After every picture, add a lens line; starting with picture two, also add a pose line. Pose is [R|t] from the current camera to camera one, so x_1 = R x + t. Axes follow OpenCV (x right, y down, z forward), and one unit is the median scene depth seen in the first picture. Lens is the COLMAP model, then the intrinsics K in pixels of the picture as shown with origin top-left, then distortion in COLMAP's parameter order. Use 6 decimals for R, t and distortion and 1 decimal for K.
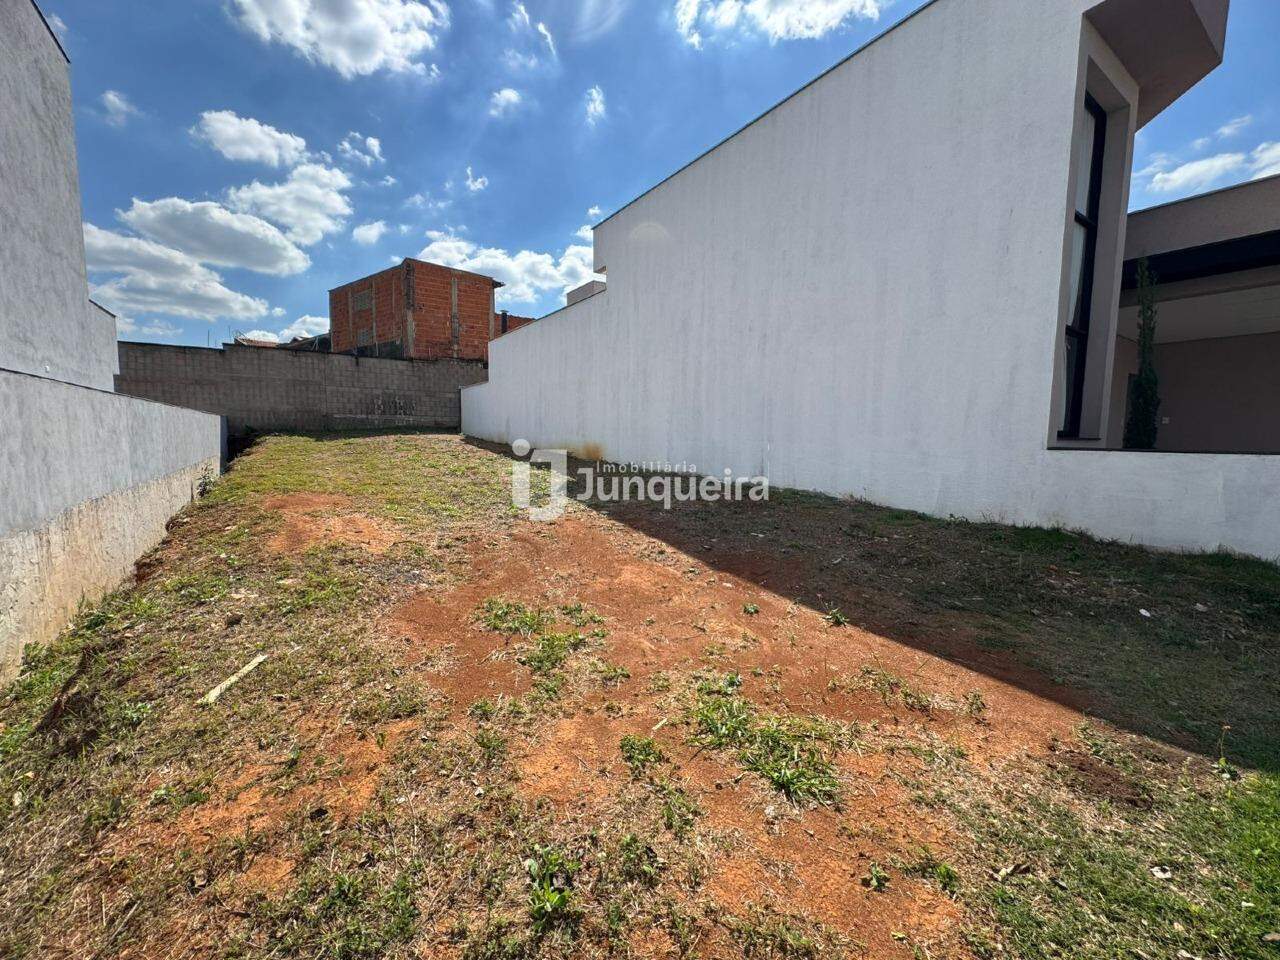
lens RADIAL K [[510.0, 0, 639.2], [0, 510.0, 480.3], [0, 0, 1]] dist [-0.001328, 0.000116]
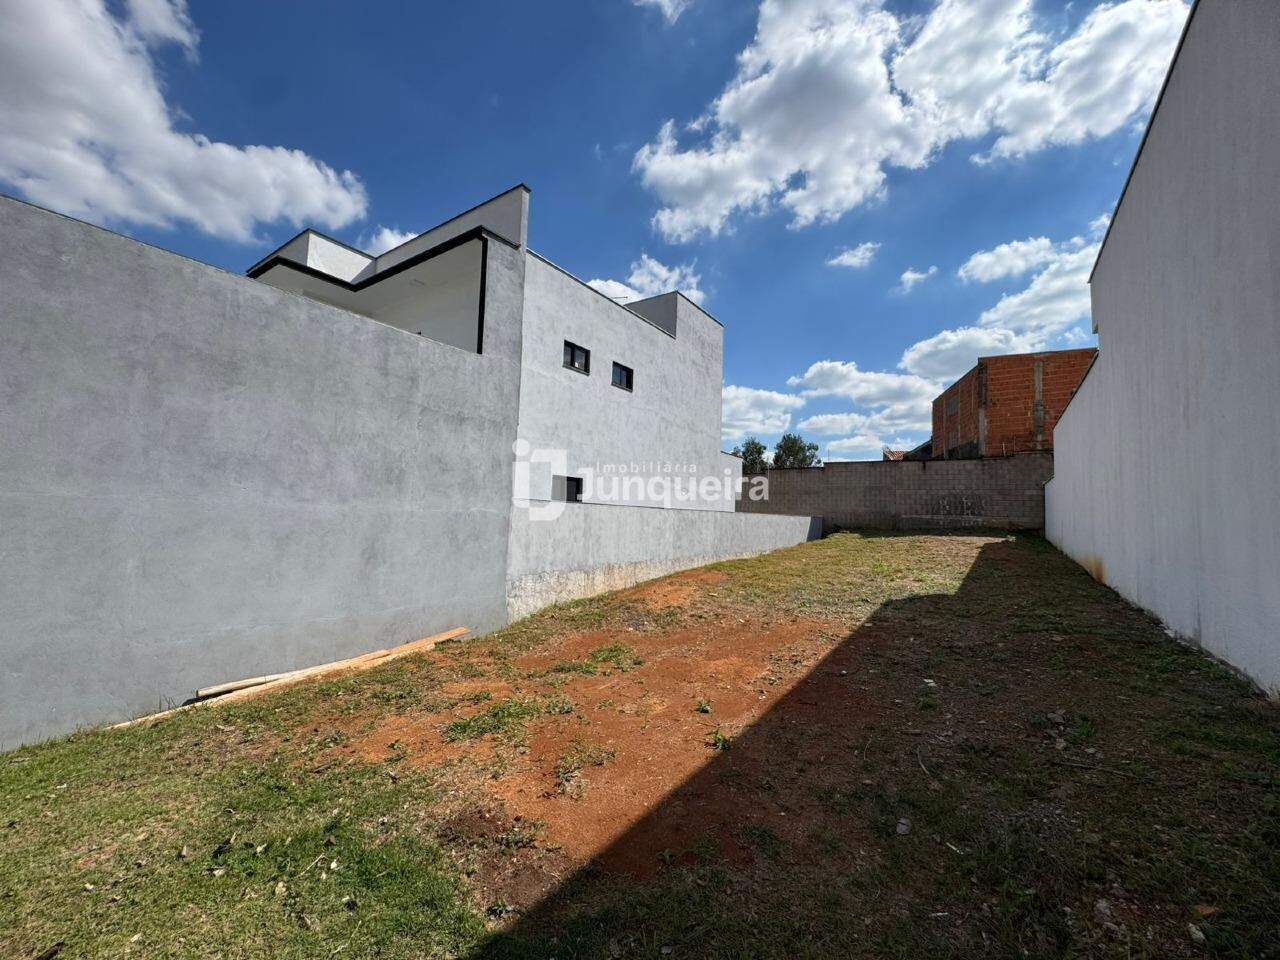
lens RADIAL K [[510.0, 0, 639.2], [0, 510.0, 480.3], [0, 0, 1]] dist [-0.001328, 0.000116]
pose [[0.357423, -0.064303, -0.931726, 0.489883], [-0.112425, 0.987410, -0.111274, -0.035861], [0.927151, 0.144522, 0.345694, 0.174743]]
